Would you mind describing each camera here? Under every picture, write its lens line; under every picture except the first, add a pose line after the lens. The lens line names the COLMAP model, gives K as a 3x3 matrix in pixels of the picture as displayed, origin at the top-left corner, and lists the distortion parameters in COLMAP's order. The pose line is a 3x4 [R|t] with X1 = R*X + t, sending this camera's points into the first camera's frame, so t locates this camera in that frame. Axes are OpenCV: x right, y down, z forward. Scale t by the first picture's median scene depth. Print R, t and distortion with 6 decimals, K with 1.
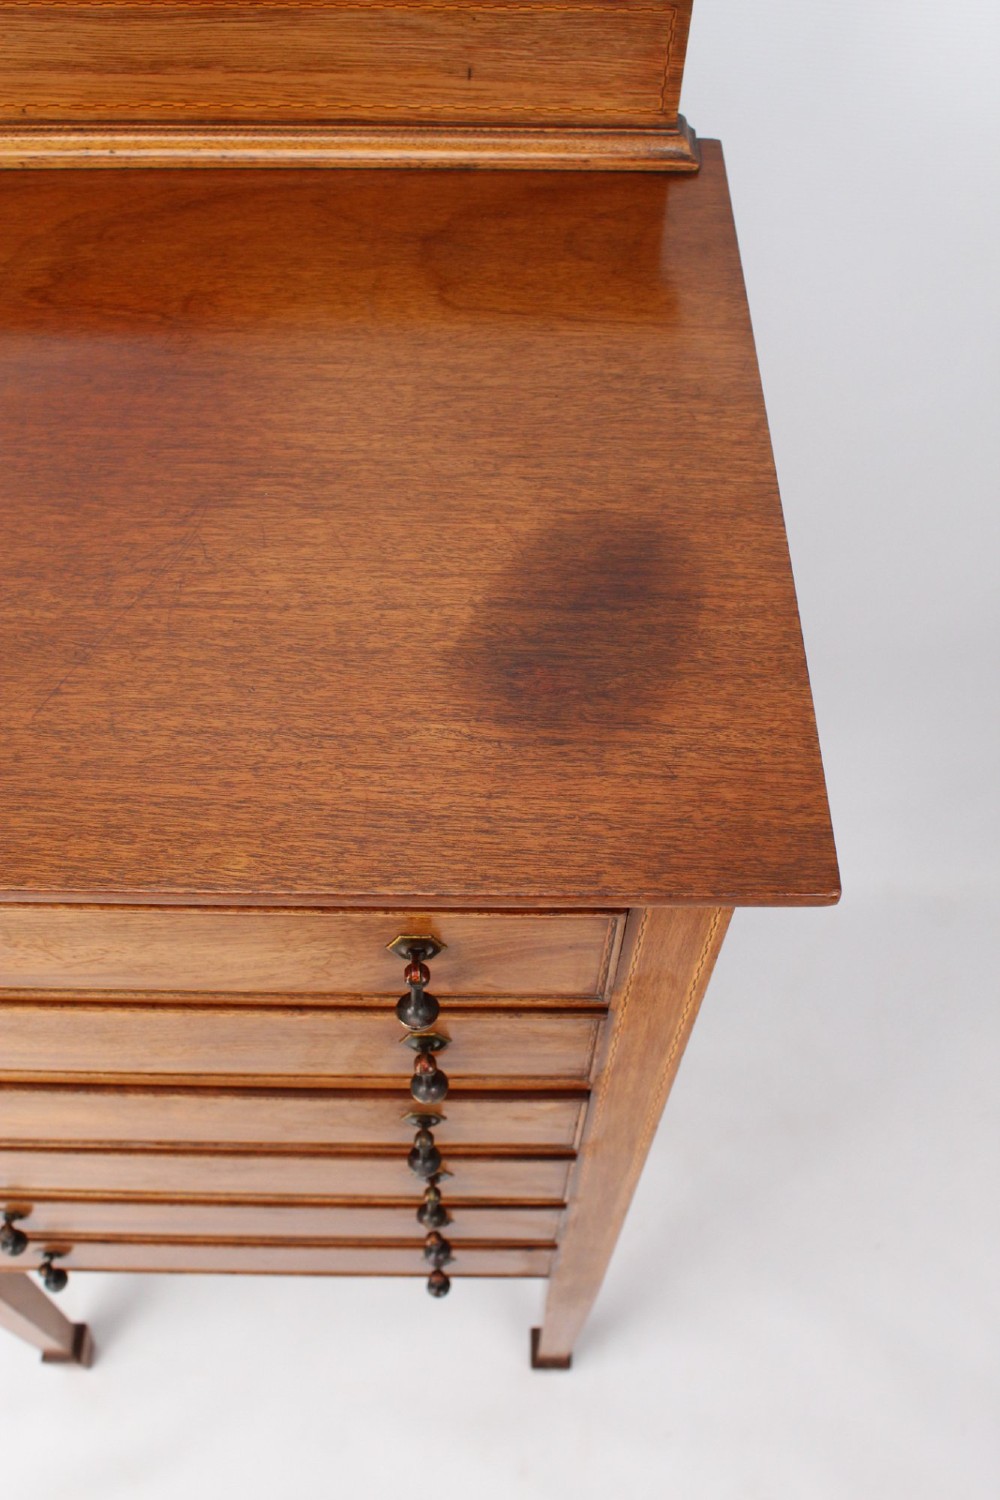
lens RADIAL K [[1436.3, 0, 500.0], [0, 1436.3, 750.0], [0, 0, 1]] dist [-0.152933, 0.154670]
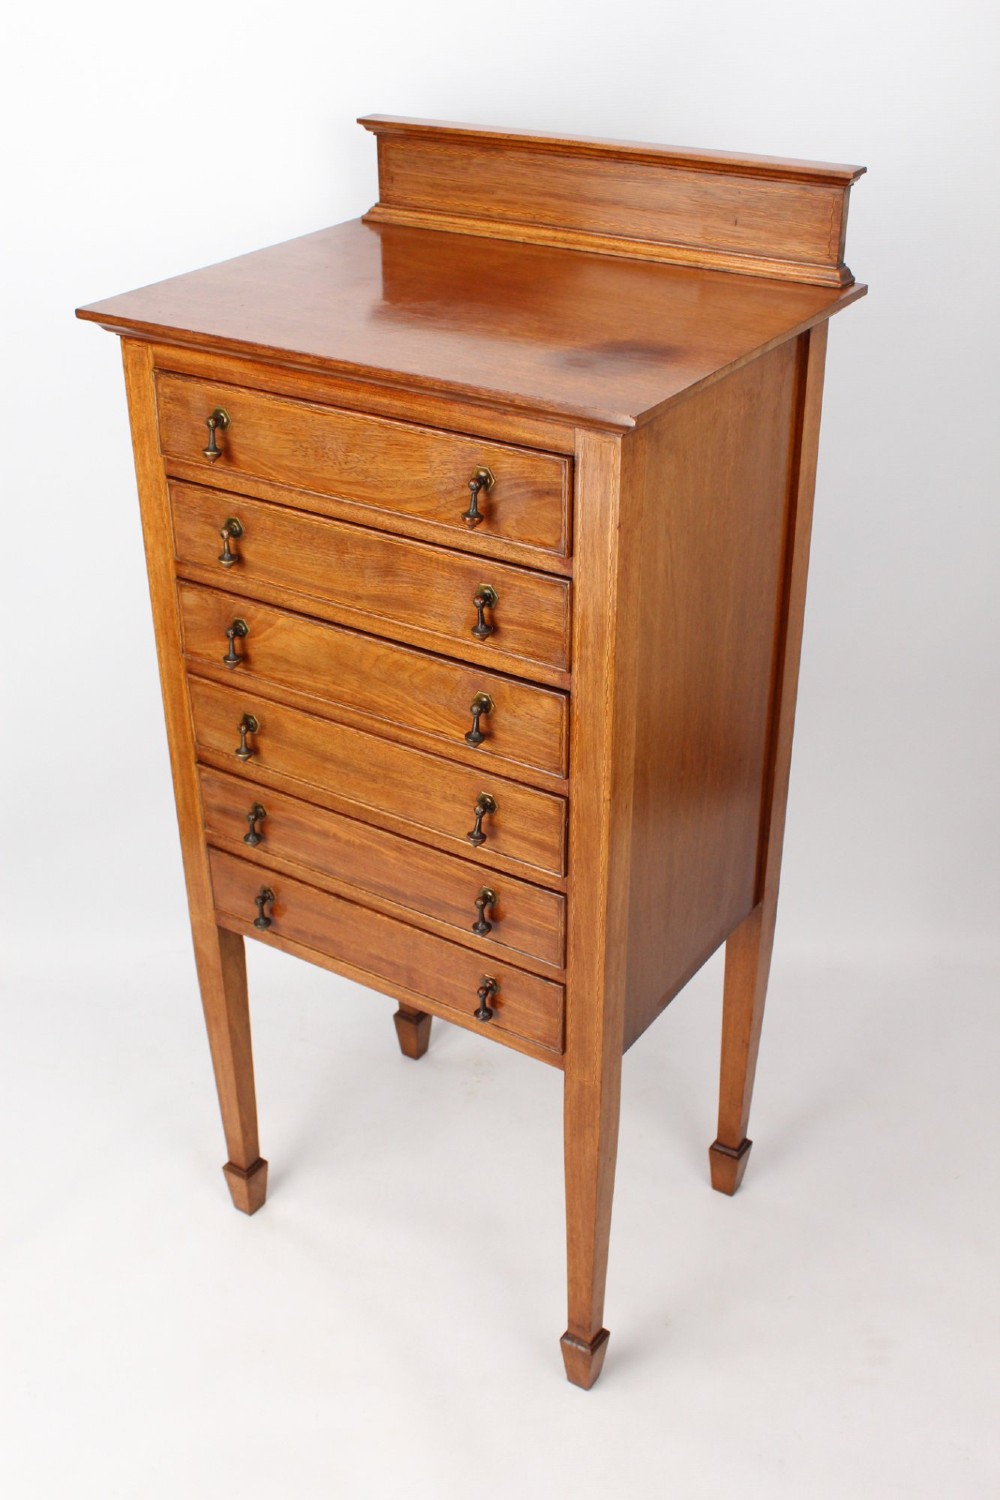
lens RADIAL K [[1659.2, 0, 495.2], [0, 1659.2, 792.9], [0, 0, 1]] dist [-0.105945, 0.035411]
pose [[0.832748, 0.267601, -0.484686, 1.027364], [-0.447114, 0.841349, -0.303678, 1.031735], [0.326525, 0.469597, 0.820280, -0.599267]]
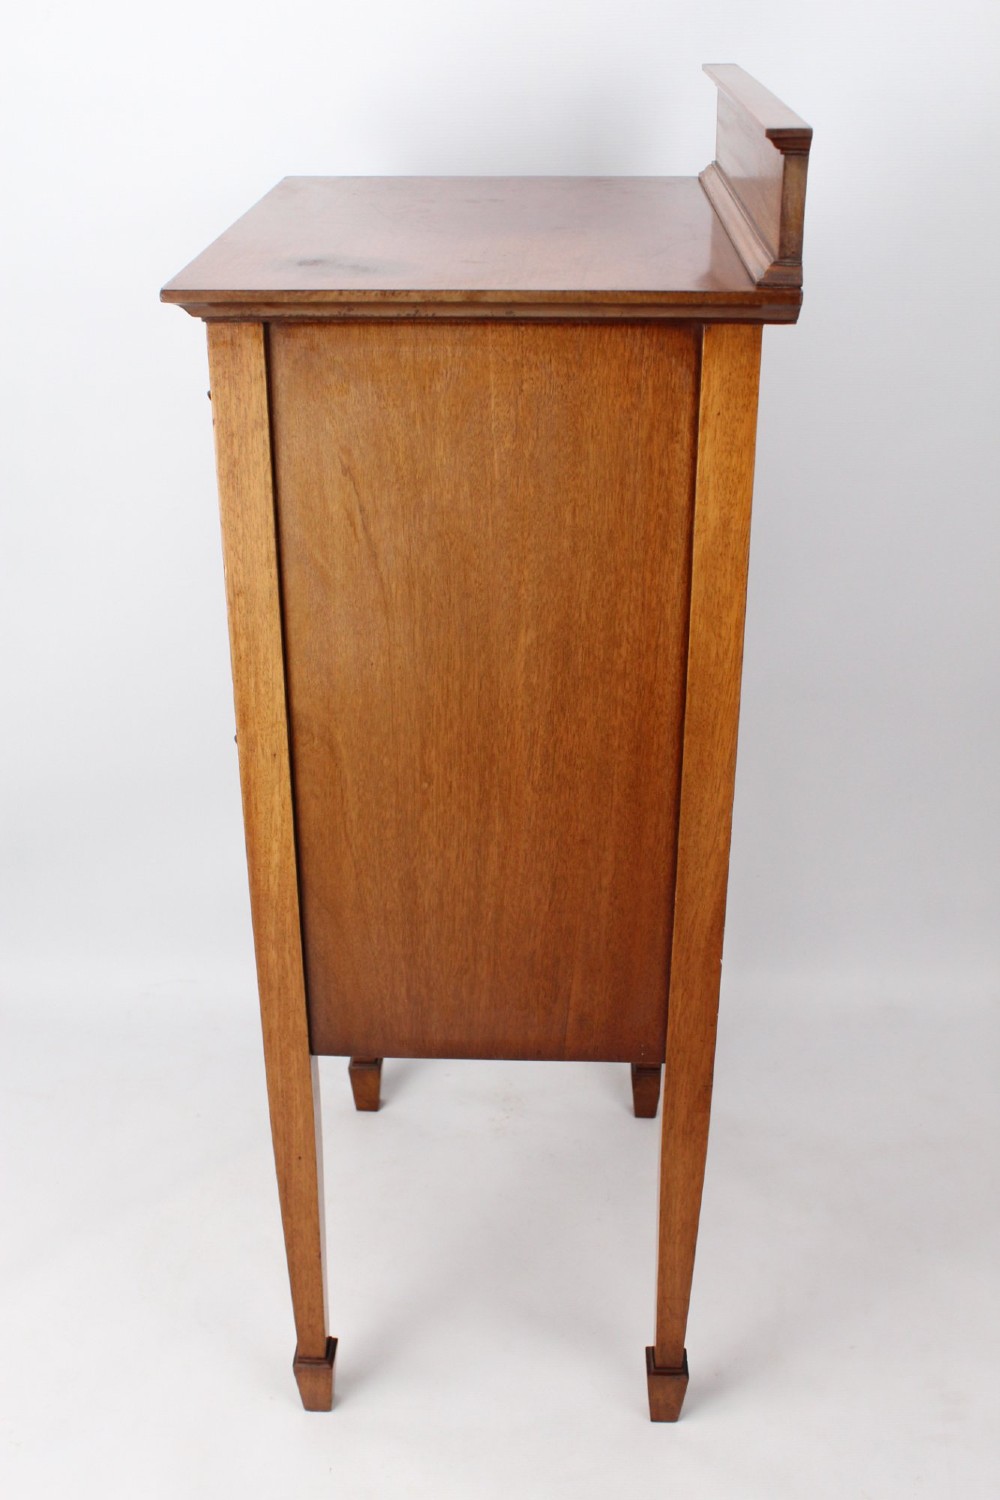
lens RADIAL K [[1659.2, 0, 495.2], [0, 1659.2, 792.9], [0, 0, 1]] dist [-0.105945, 0.035411]
pose [[-0.042362, 0.453741, -0.890126, 1.900914], [-0.831984, 0.477264, 0.282880, -0.442638], [0.553180, 0.752554, 0.357288, 0.706690]]
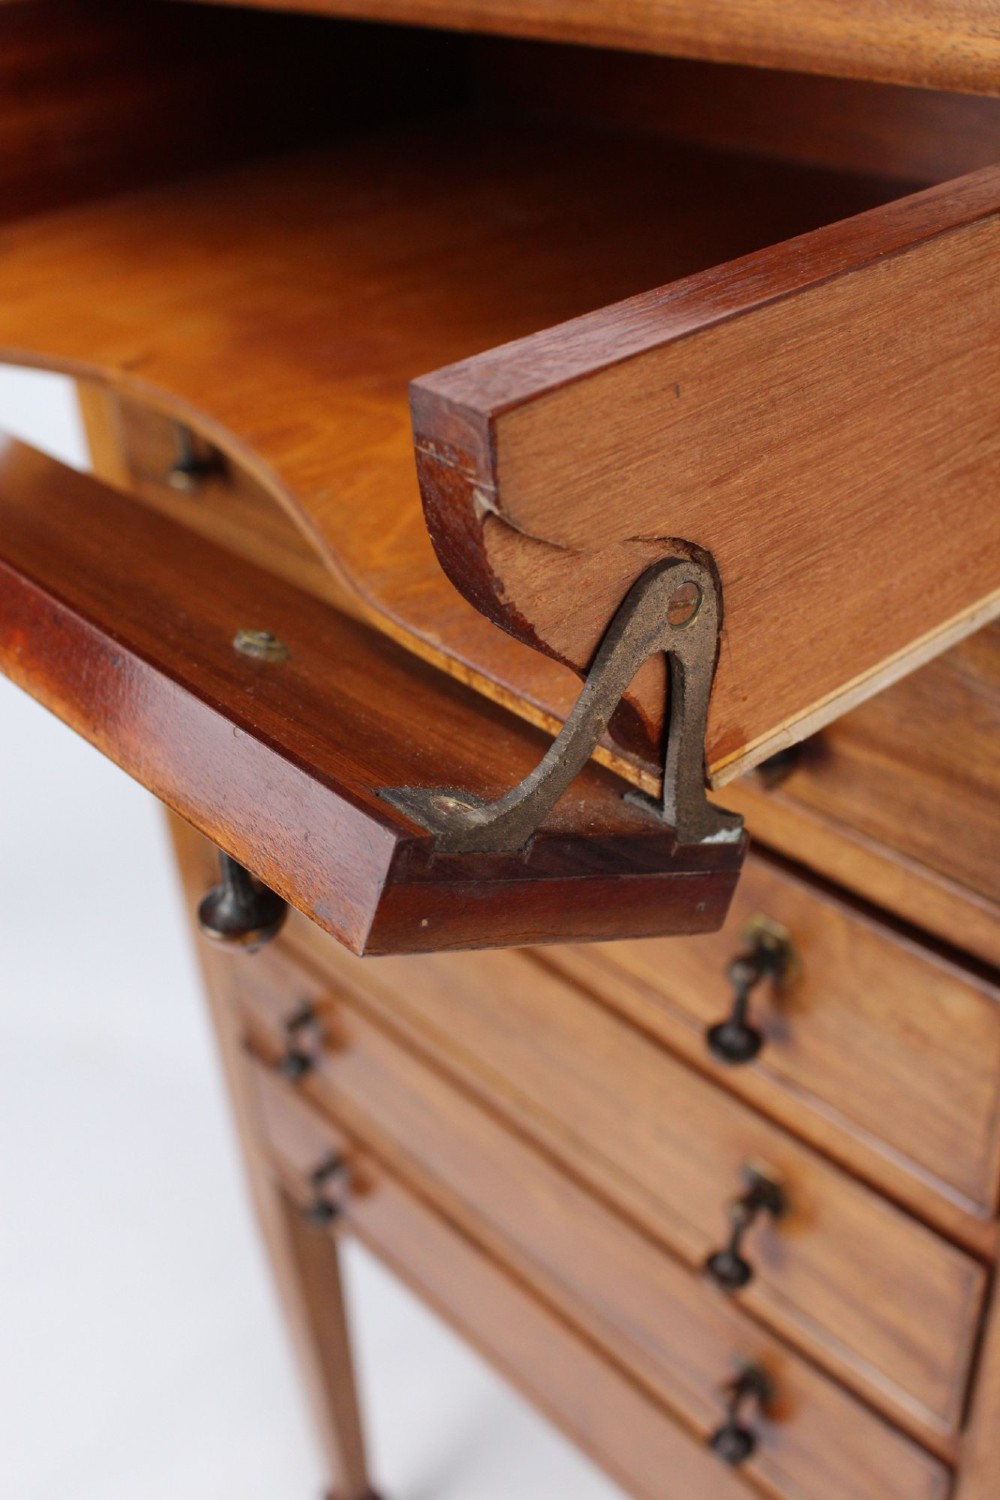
lens RADIAL K [[1587.2, 0, 500.0], [0, 1587.2, 750.0], [0, 0, 1]] dist [-0.097559, 0.020834]
pose [[0.659266, 0.362737, -0.658628, 0.283192], [-0.578831, 0.803918, -0.136637, 0.377833], [0.479919, 0.471314, 0.739959, 0.503545]]
